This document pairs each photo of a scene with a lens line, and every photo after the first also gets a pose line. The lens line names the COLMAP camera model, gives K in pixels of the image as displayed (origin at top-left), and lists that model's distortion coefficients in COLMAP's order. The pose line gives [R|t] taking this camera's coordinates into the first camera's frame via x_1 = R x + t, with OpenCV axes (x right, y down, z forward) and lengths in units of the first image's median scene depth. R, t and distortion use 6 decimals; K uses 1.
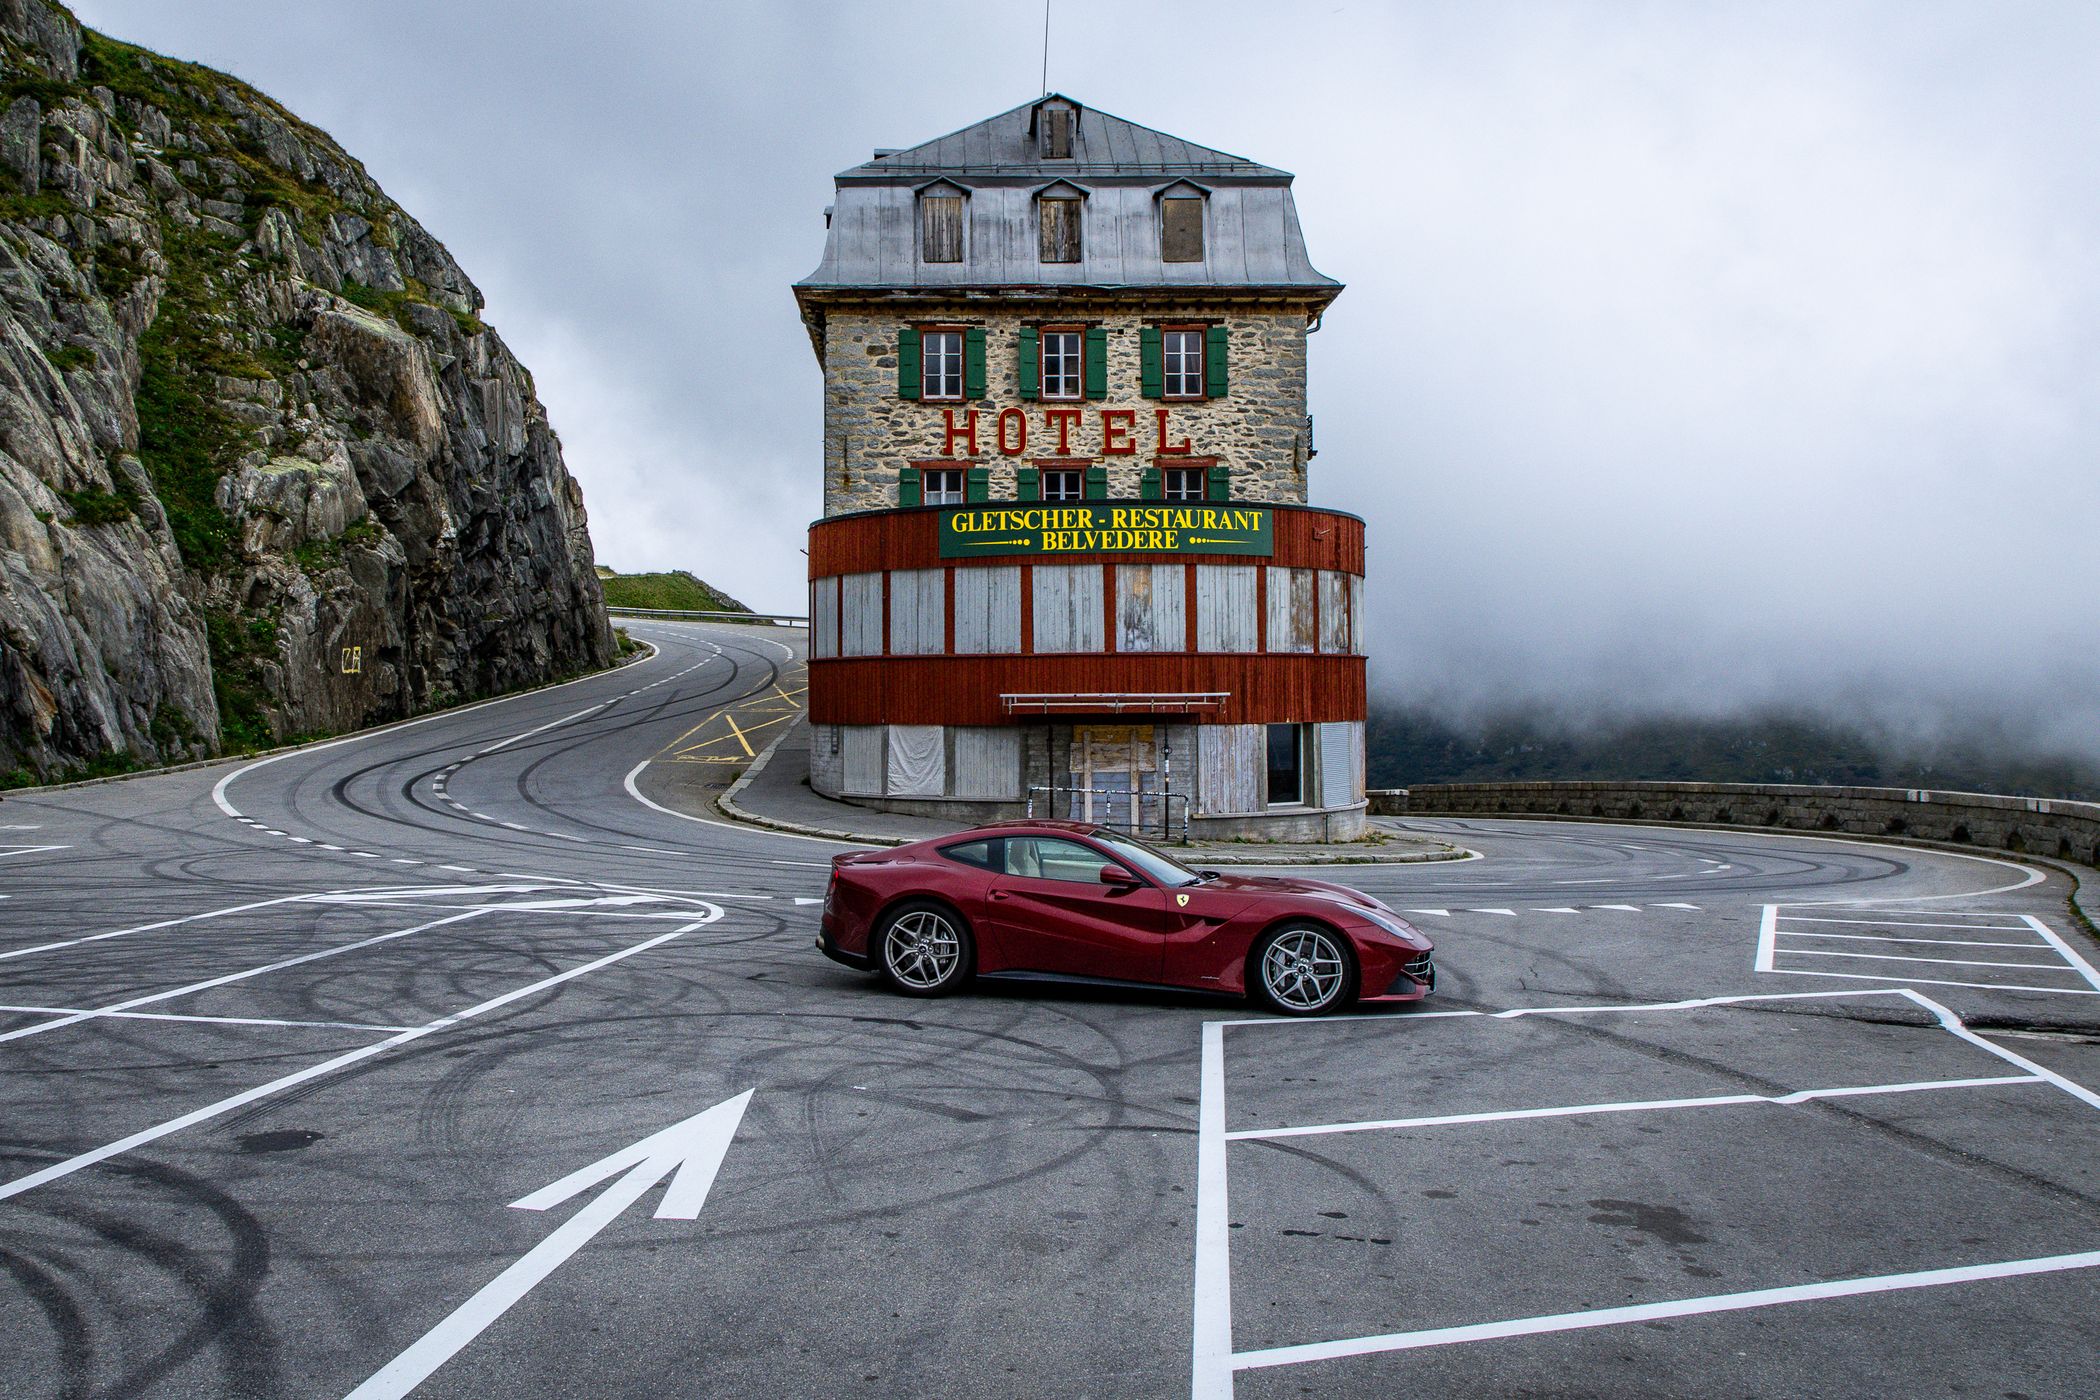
lens RADIAL K [[1838.3, 0, 953.8], [0, 1838.3, 624.3], [0, 0, 1]] dist [0.007958, 0.009526]
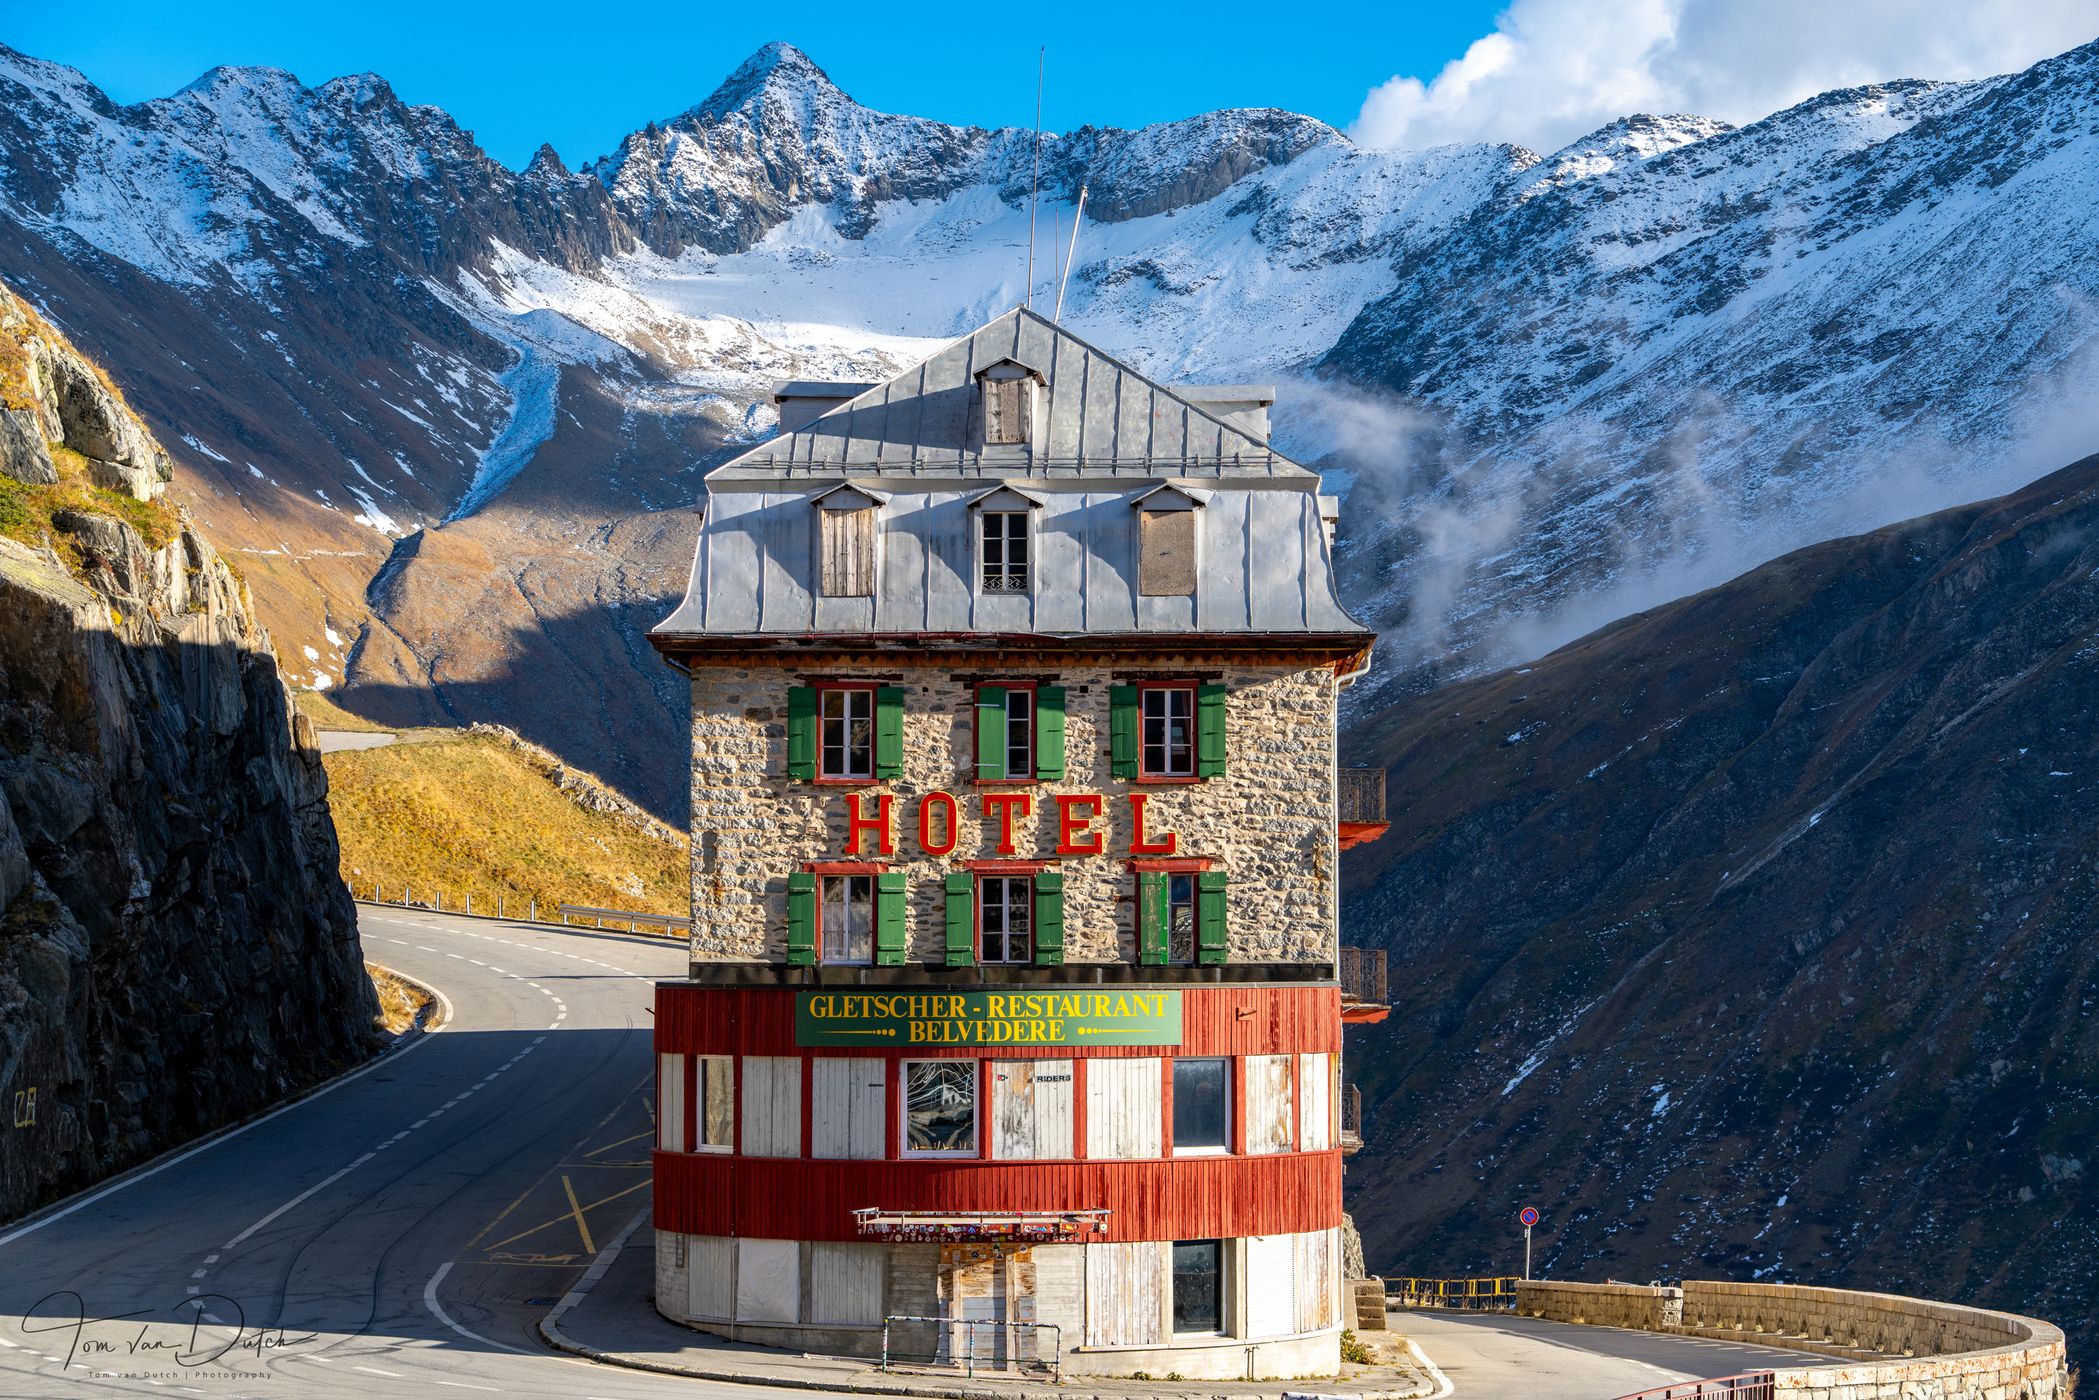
lens RADIAL K [[4972.5, 0, 1056.8], [0, 4972.5, 656.7], [0, 0, 1]] dist [0.081604, 0.117978]
pose [[0.999448, 0.001933, -0.033162, 0.147122], [-0.002614, 0.999786, -0.020523, -0.131189], [0.033116, 0.020599, 0.999239, -1.025282]]
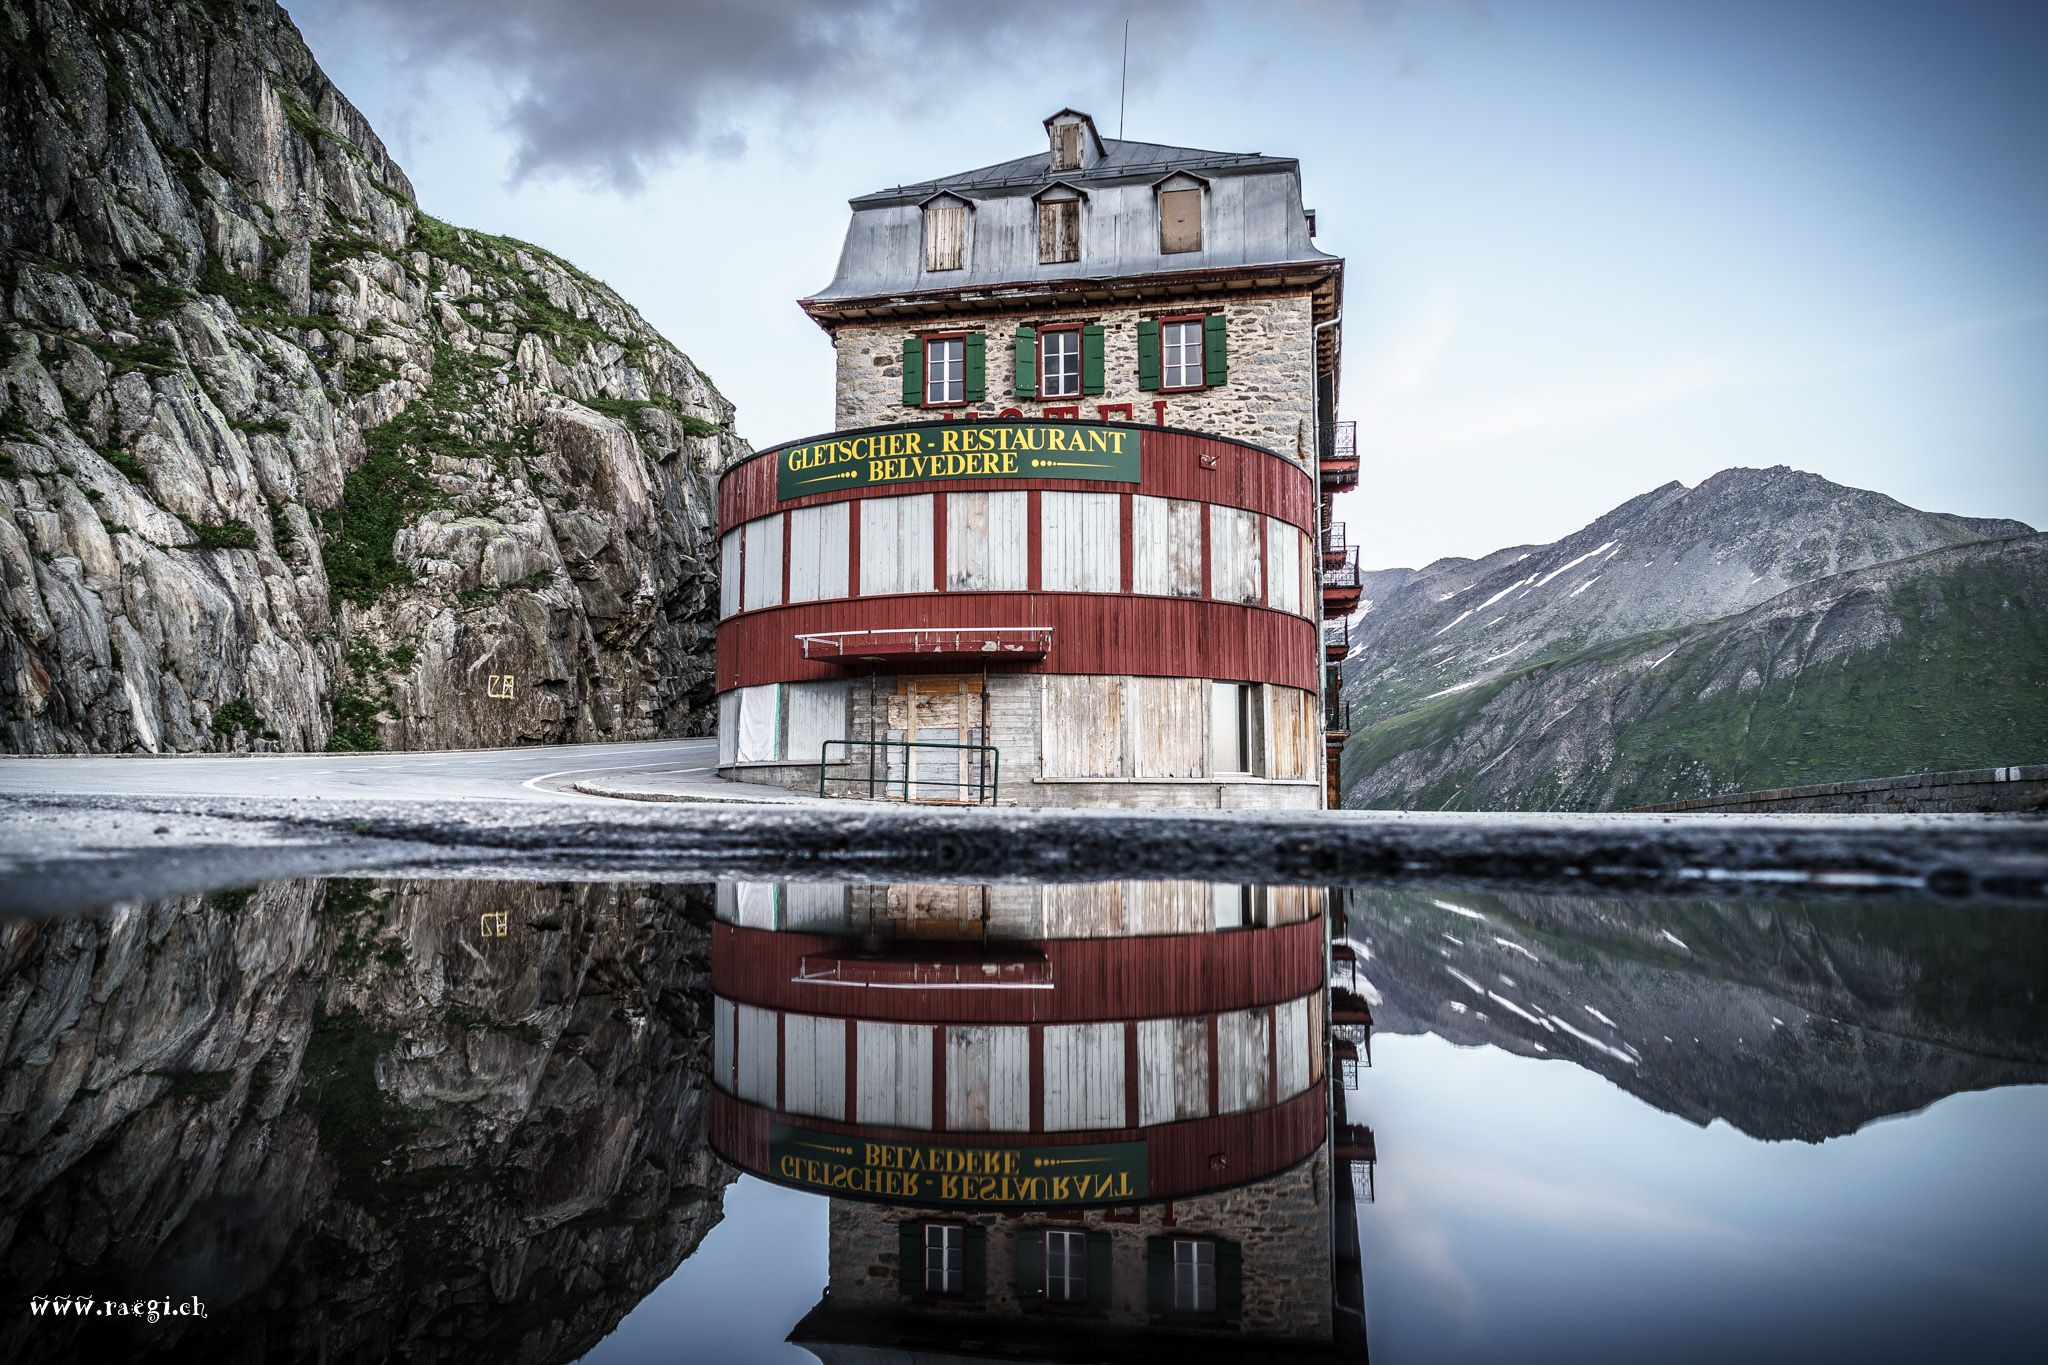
lens RADIAL K [[1375.2, 0, 1022.3], [0, 1375.2, 679.5], [0, 0, 1]] dist [-0.010122, 0.001051]
pose [[0.976454, -0.014936, -0.215207, 0.197082], [0.004884, 0.998875, -0.047167, 0.065730], [0.215669, 0.045006, 0.975429, 0.275002]]
